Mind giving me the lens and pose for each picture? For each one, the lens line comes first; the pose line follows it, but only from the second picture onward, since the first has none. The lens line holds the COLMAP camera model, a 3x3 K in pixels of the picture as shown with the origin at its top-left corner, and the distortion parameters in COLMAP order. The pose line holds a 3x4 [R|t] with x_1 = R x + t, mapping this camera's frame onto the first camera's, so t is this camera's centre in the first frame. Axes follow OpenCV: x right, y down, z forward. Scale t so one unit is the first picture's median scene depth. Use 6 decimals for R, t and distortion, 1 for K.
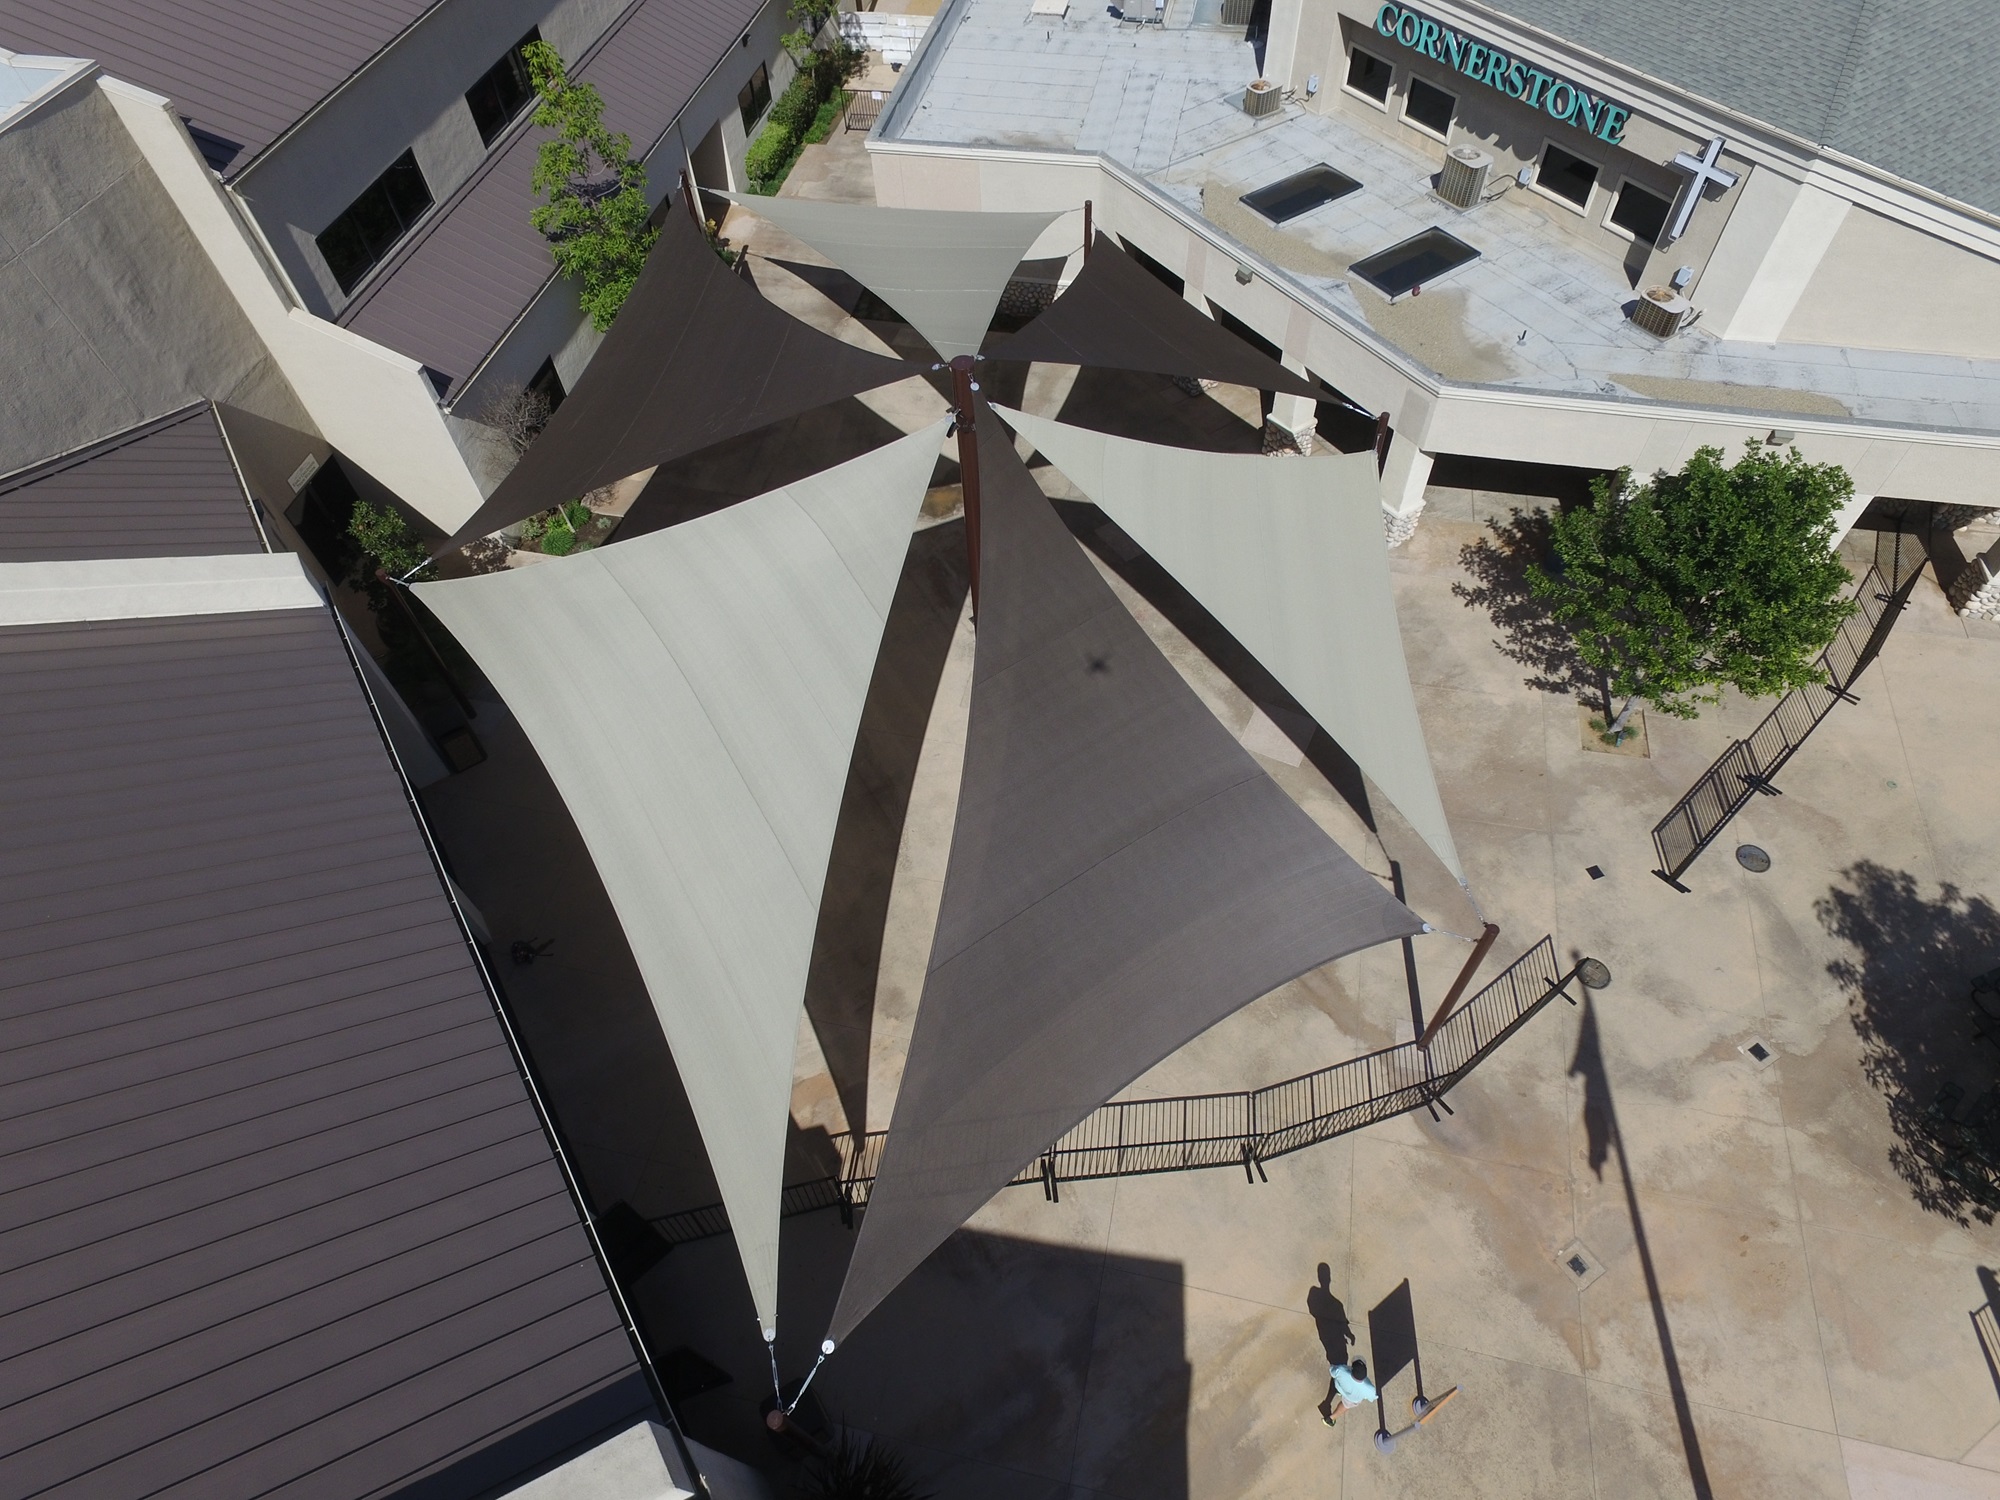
lens RADIAL K [[1146.7, 0, 1000.0], [0, 1146.7, 750.0], [0, 0, 1]] dist [0.005992, 0.001651]
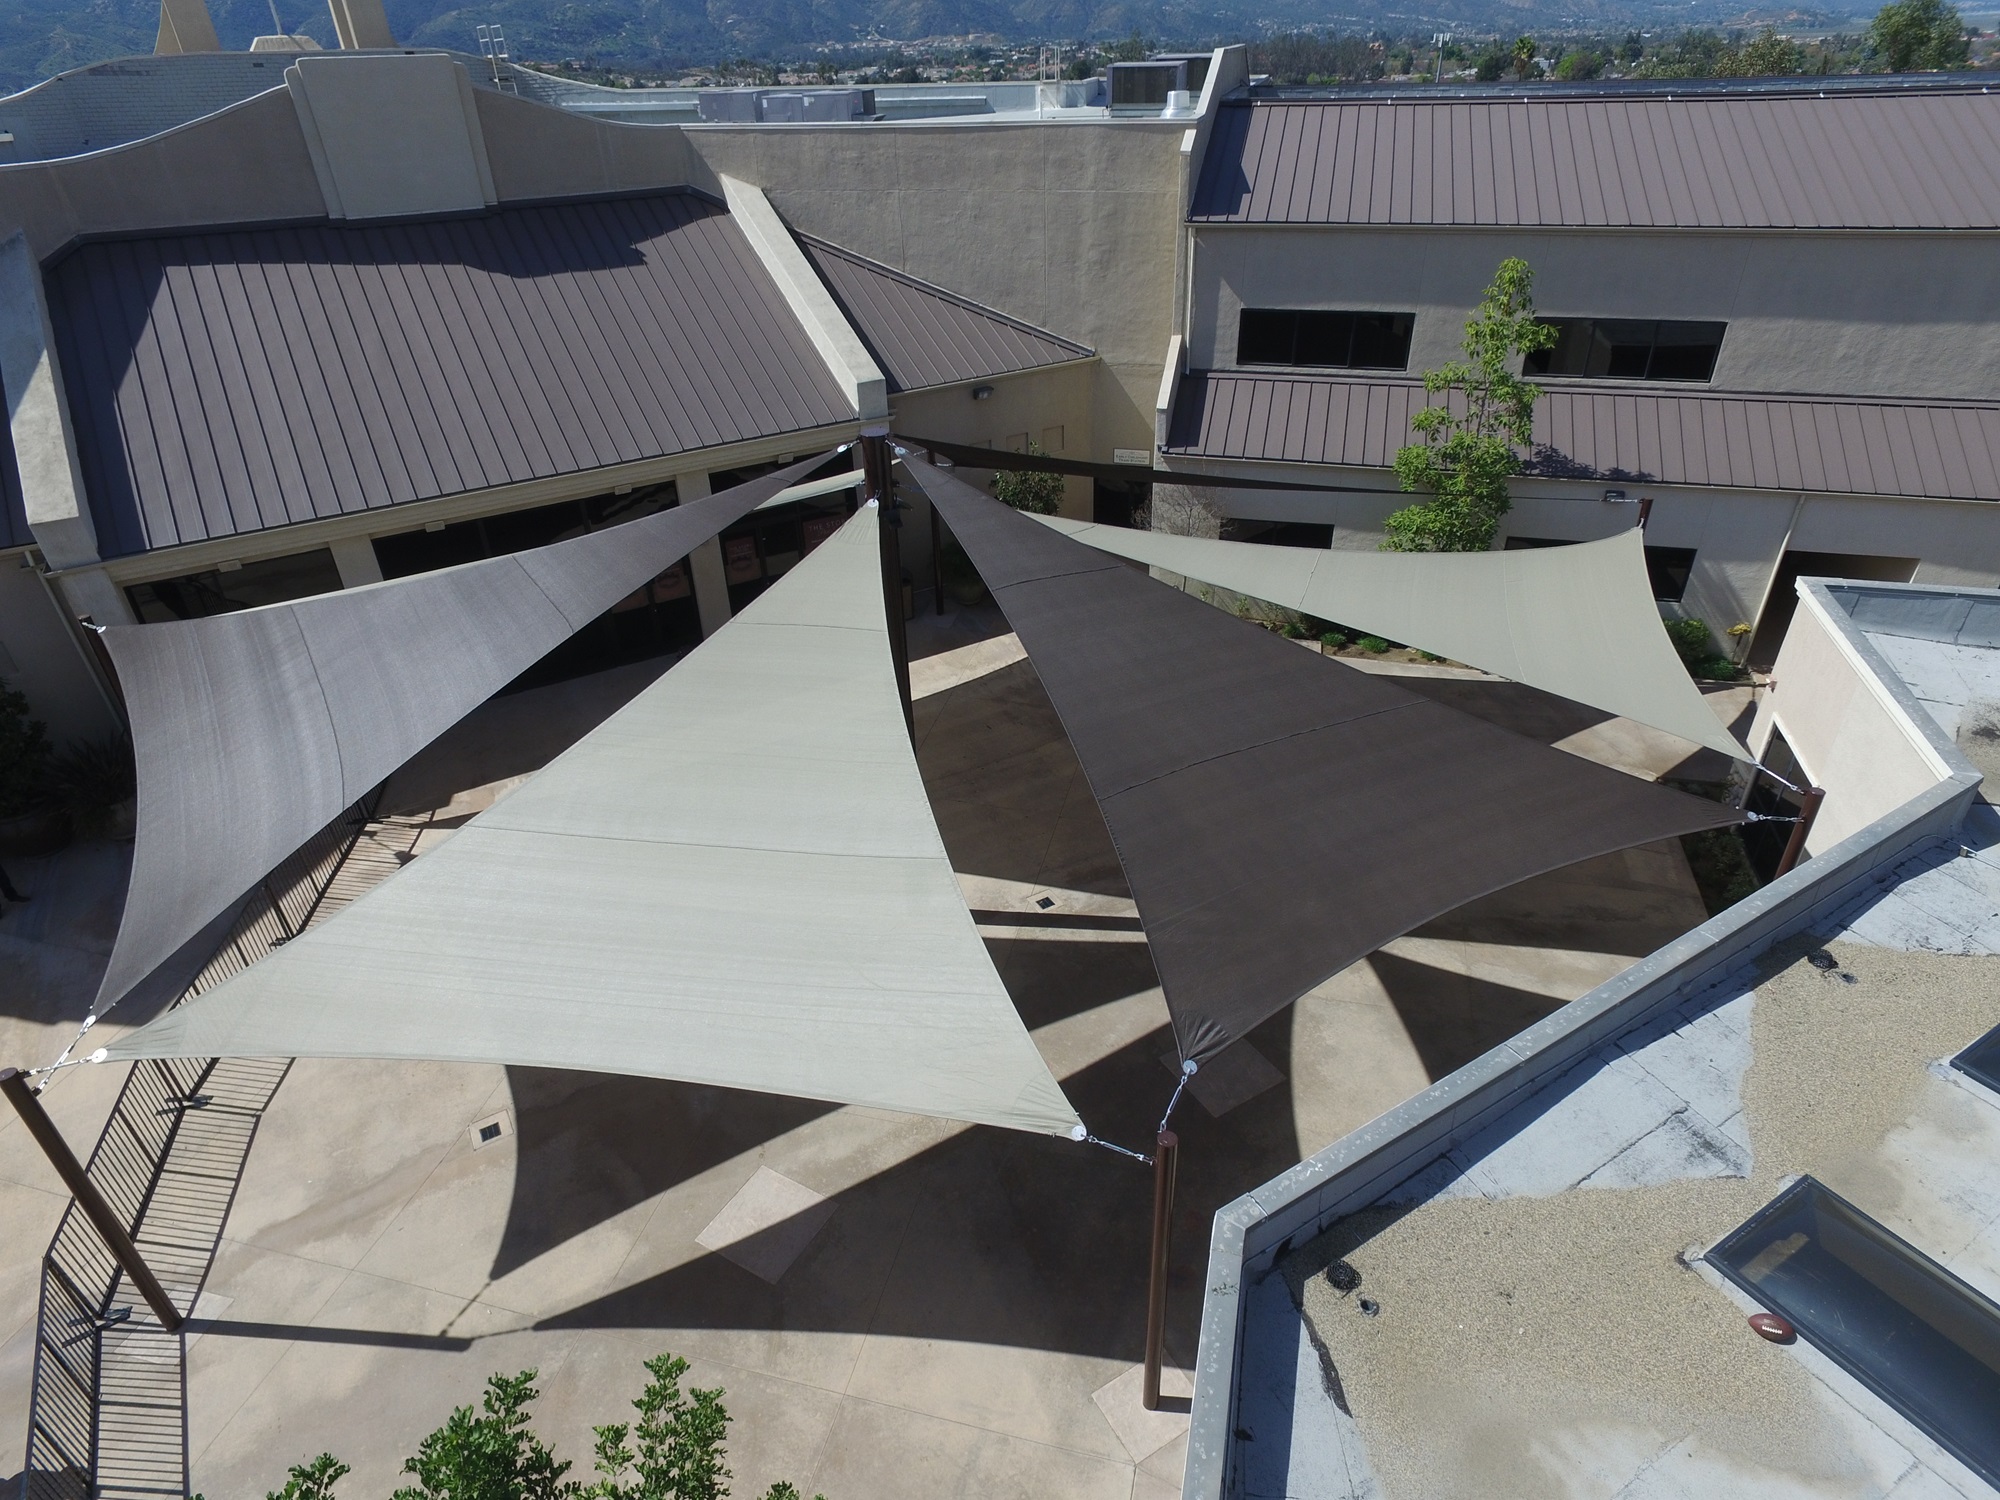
lens RADIAL K [[1146.7, 0, 1000.0], [0, 1146.7, 750.0], [0, 0, 1]] dist [0.005992, 0.001651]
pose [[-0.035113, 0.564895, -0.824416, 0.804574], [-0.788439, 0.491248, 0.370187, -0.611983], [0.614110, 0.663000, 0.428136, 0.868998]]
